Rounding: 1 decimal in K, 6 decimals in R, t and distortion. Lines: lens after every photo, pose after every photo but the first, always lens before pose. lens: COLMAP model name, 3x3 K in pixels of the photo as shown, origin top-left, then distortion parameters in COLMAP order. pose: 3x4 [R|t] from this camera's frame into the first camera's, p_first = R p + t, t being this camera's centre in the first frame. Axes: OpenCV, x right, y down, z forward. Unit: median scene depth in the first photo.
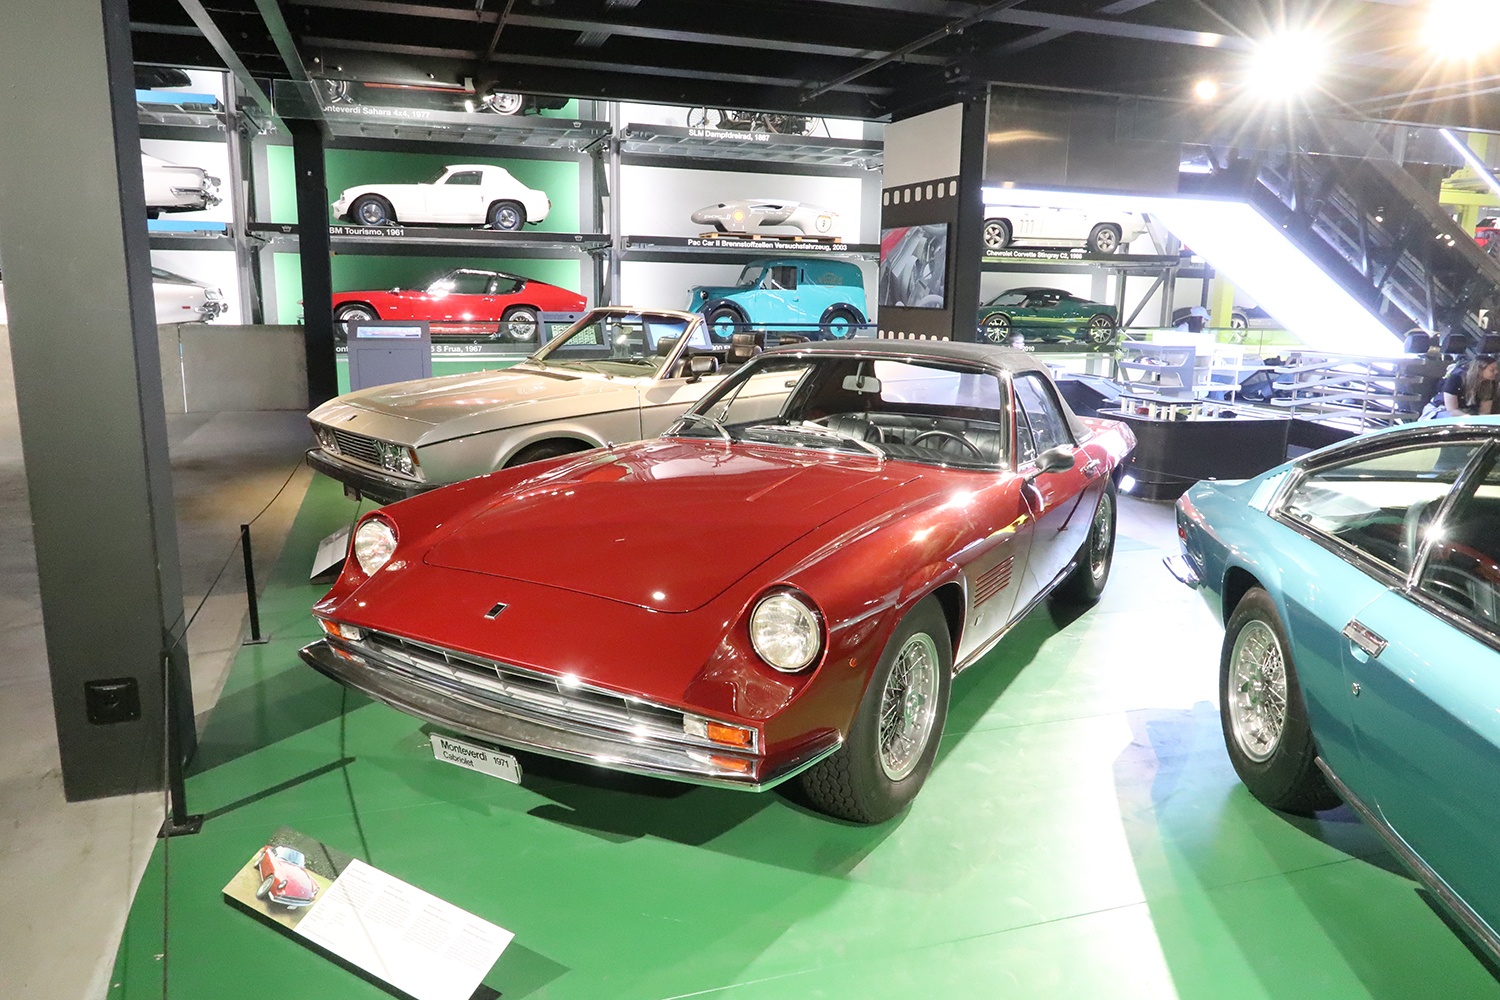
lens RADIAL K [[1064.5, 0, 750.1], [0, 1064.5, 489.9], [0, 0, 1]] dist [0.006045, 0.001118]
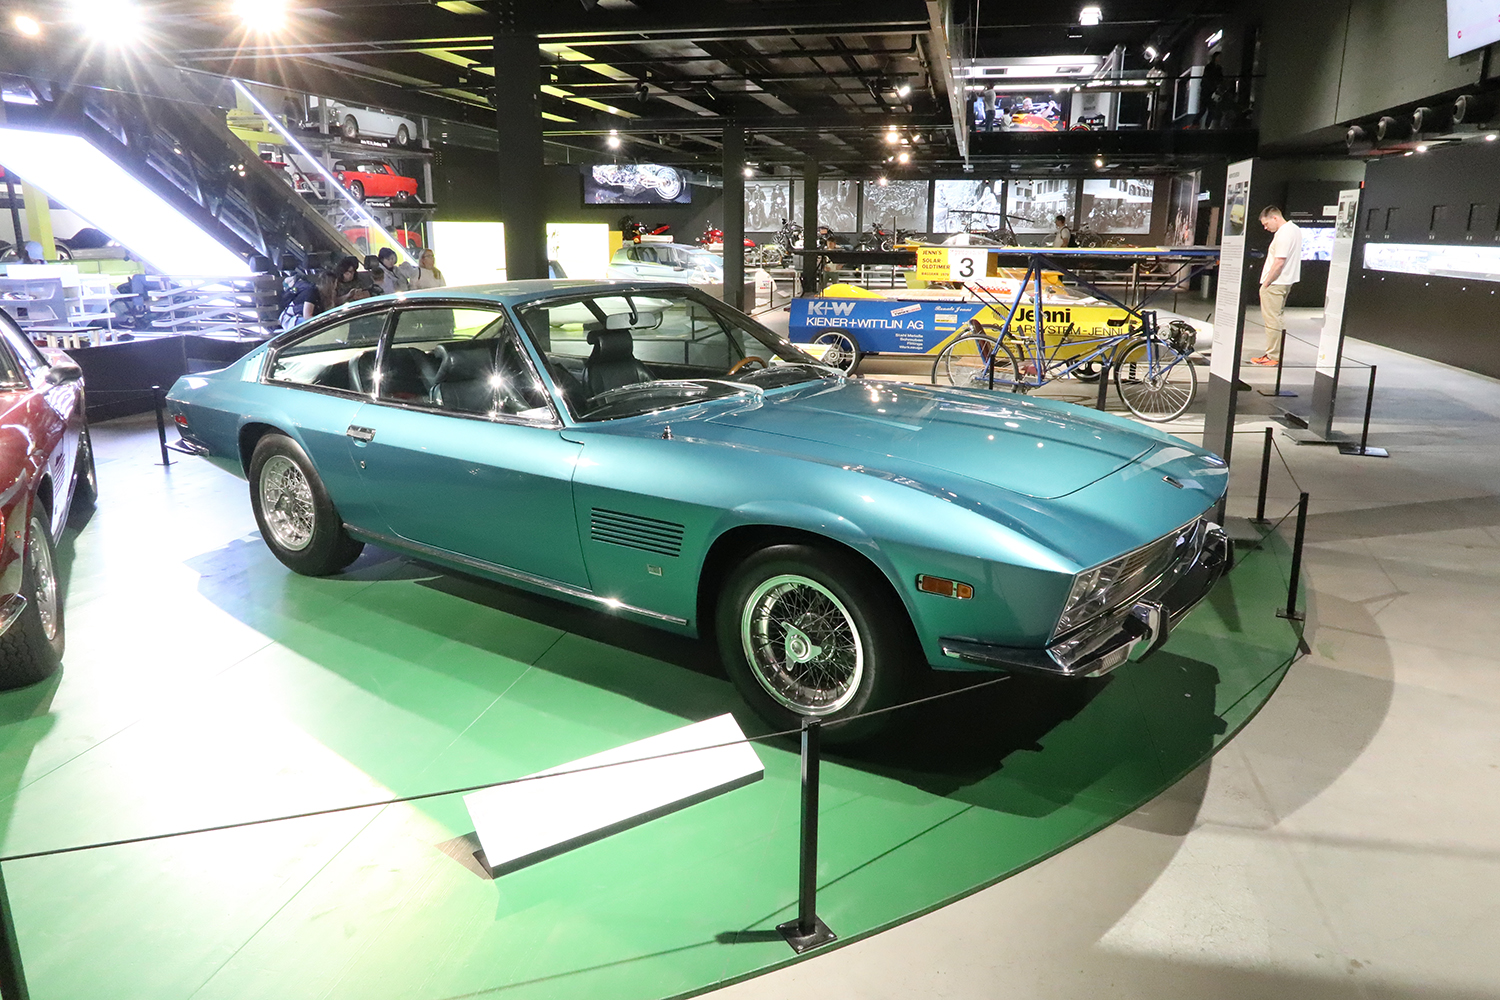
lens RADIAL K [[1064.5, 0, 747.0], [0, 1064.5, 498.8], [0, 0, 1]] dist [0.006045, 0.001118]
pose [[0.532298, -0.234776, 0.813350, -0.125531], [0.175162, 0.970528, 0.165510, 0.017876], [-0.828237, 0.054367, 0.557734, -0.110241]]
